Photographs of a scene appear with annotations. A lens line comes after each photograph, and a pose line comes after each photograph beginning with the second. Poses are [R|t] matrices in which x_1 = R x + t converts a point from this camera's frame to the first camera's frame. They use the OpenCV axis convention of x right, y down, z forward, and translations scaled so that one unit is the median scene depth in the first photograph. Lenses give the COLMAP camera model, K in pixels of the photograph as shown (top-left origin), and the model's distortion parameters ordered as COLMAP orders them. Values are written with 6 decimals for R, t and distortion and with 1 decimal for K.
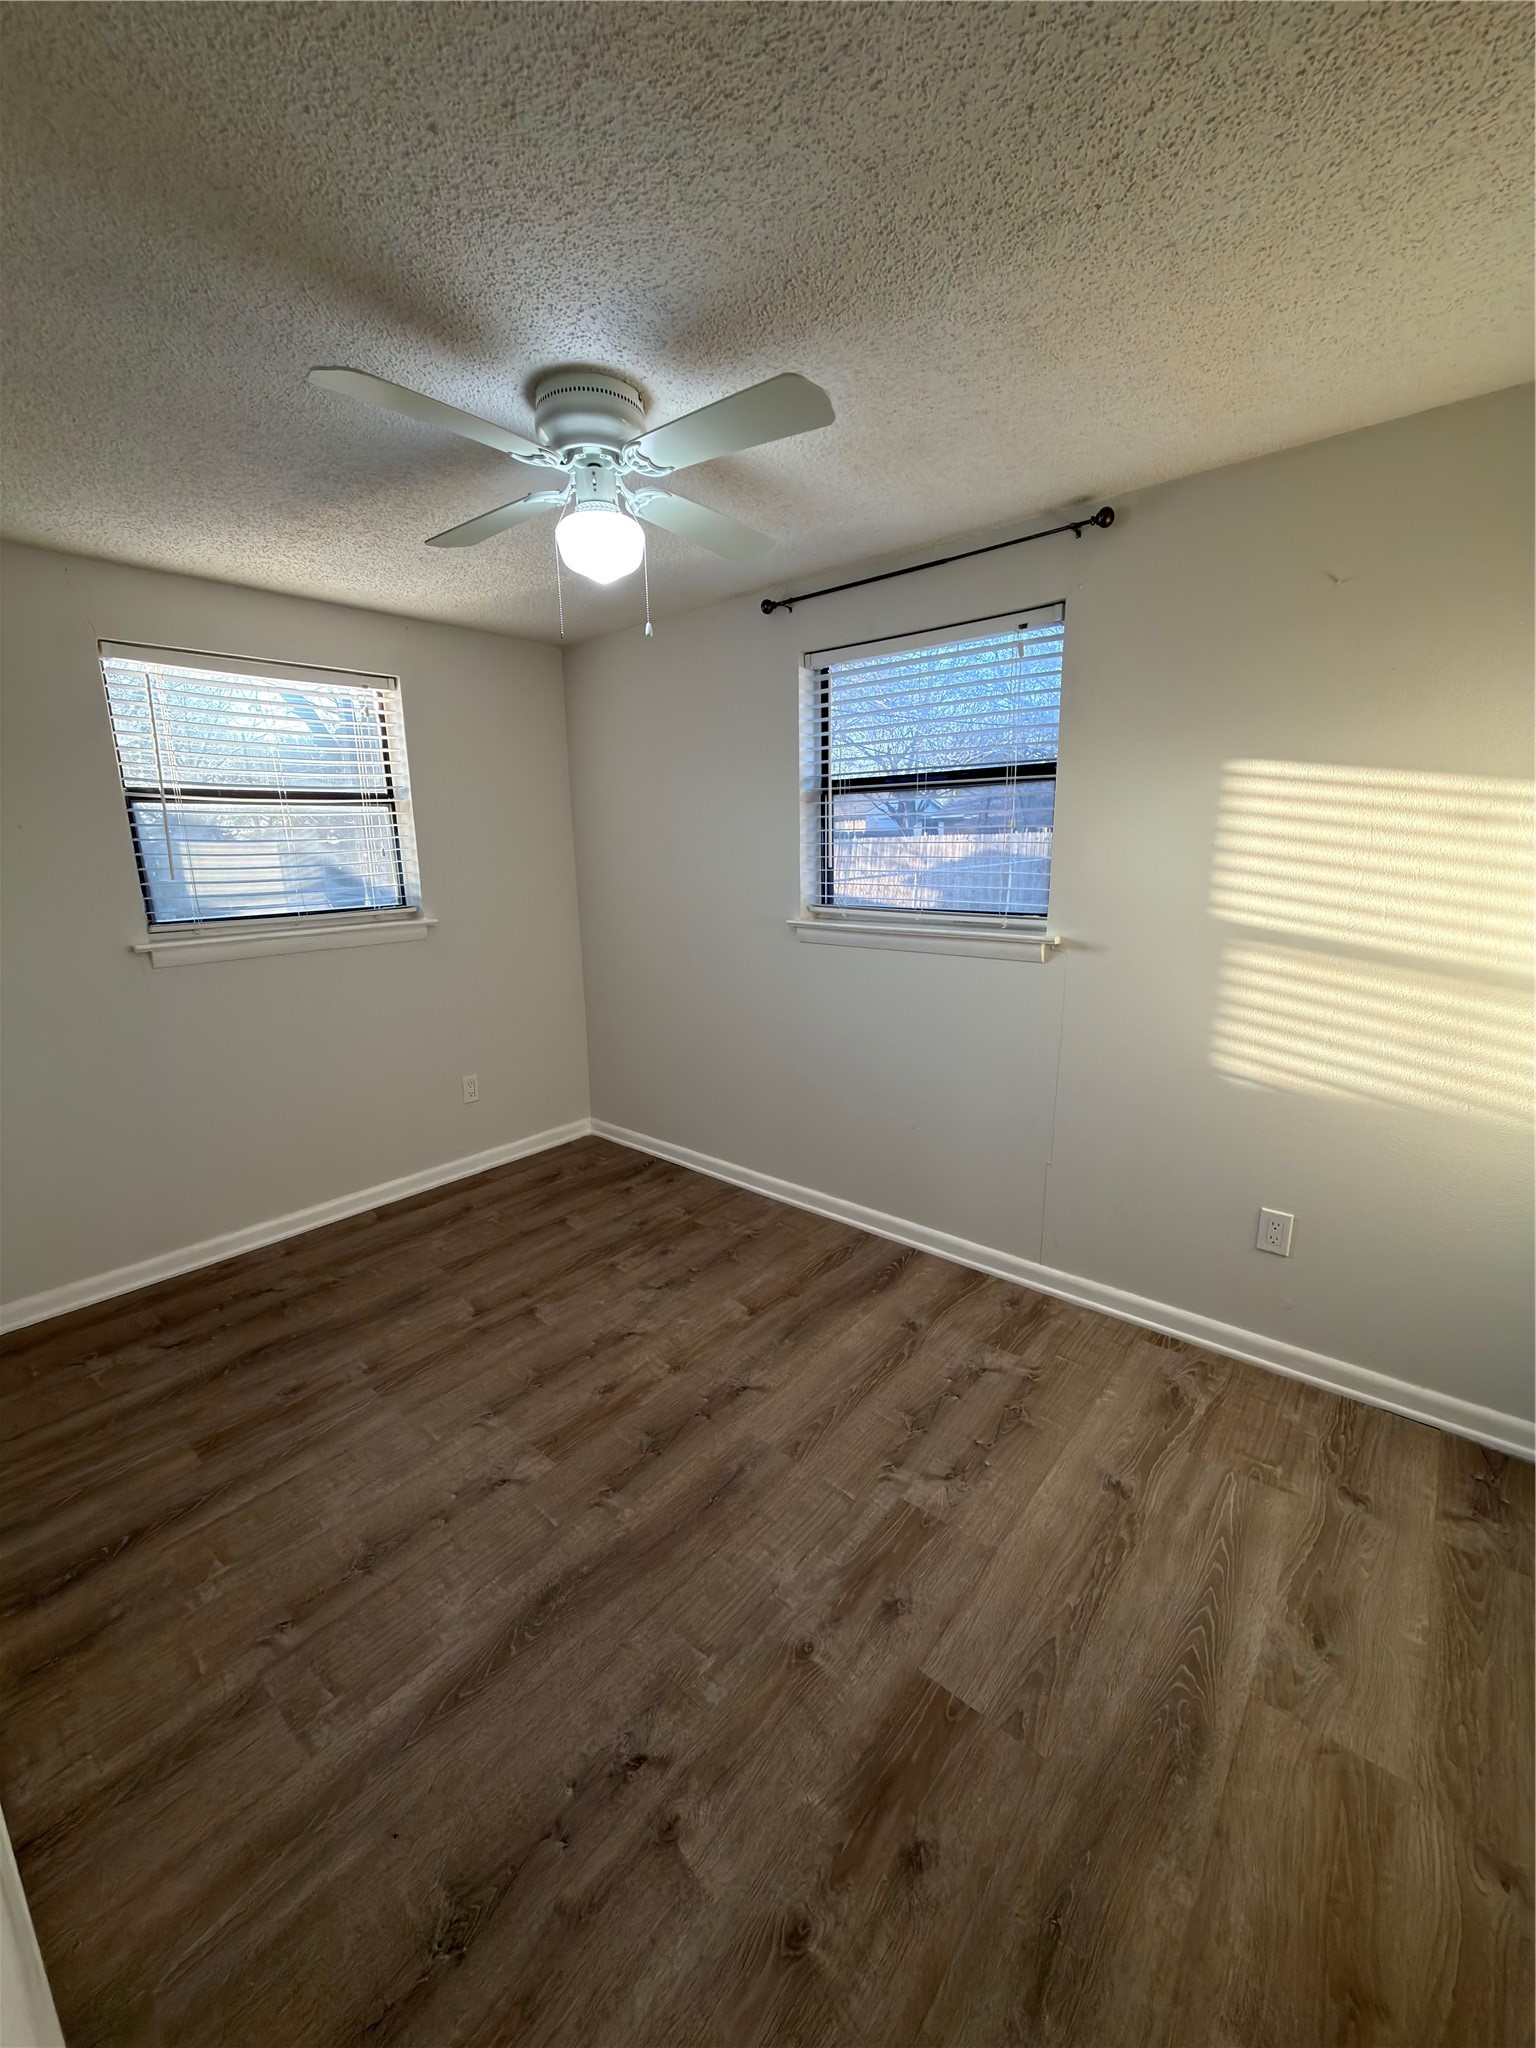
lens RADIAL K [[822.2, 0, 760.6], [0, 822.2, 1026.7], [0, 0, 1]] dist [-0.001619, 0.000177]
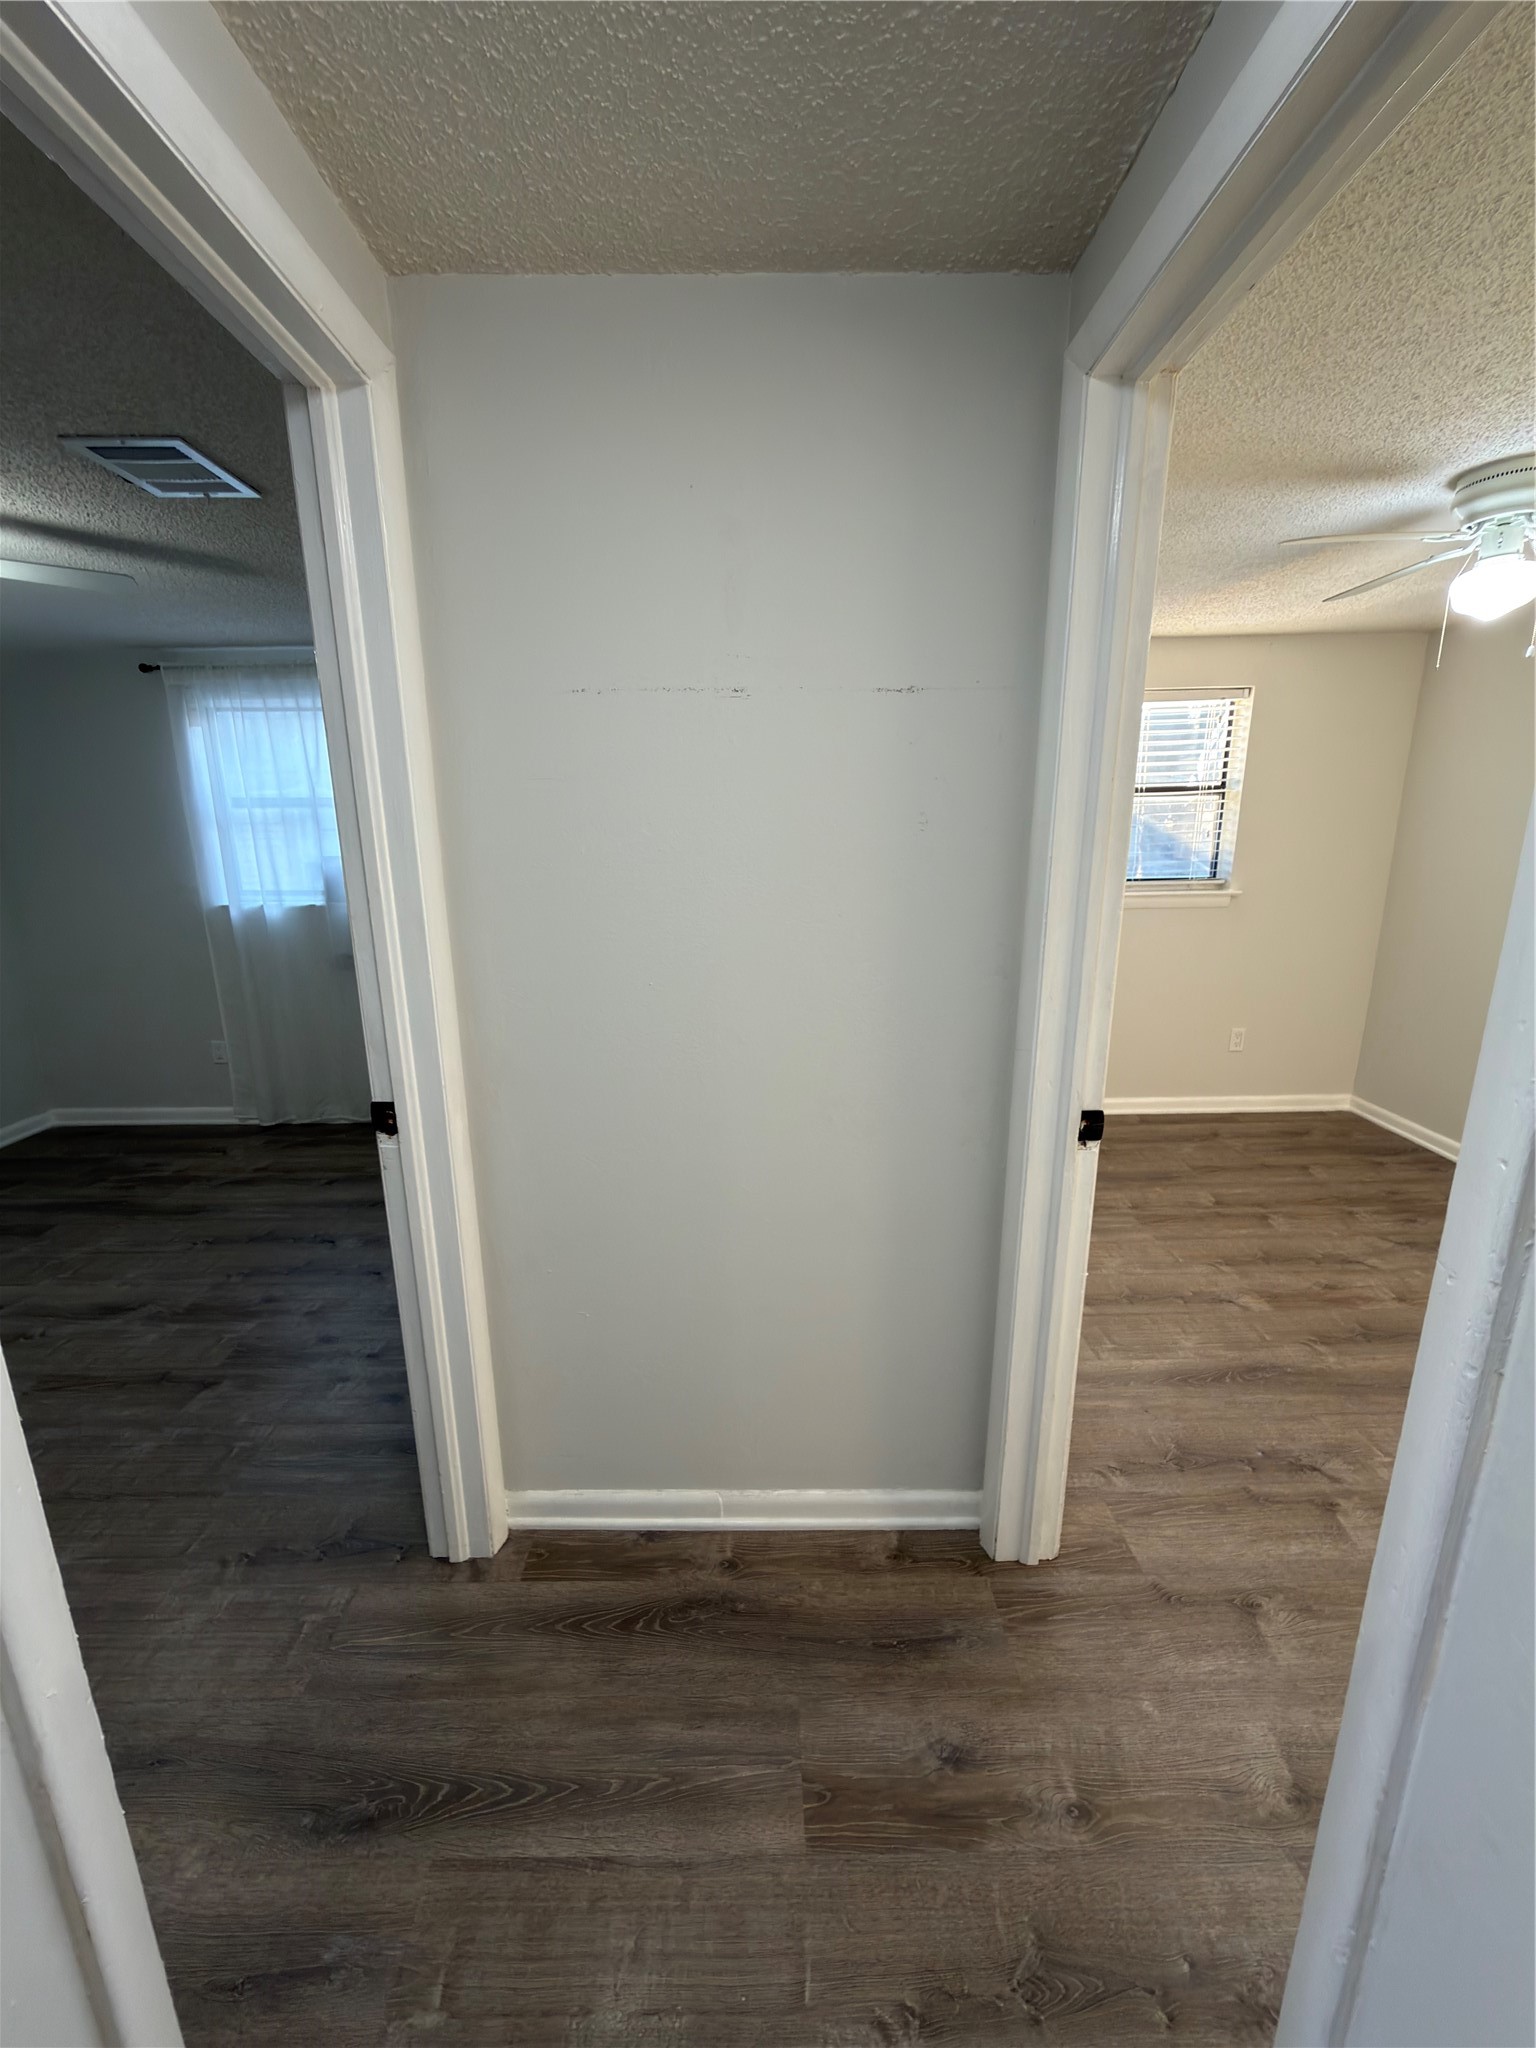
lens RADIAL K [[822.2, 0, 760.6], [0, 822.2, 1026.7], [0, 0, 1]] dist [-0.001619, 0.000177]
pose [[0.659144, 0.185220, -0.728851, 0.055921], [-0.163749, 0.981289, 0.101283, 0.063075], [0.733973, 0.052589, 0.677140, -0.345639]]
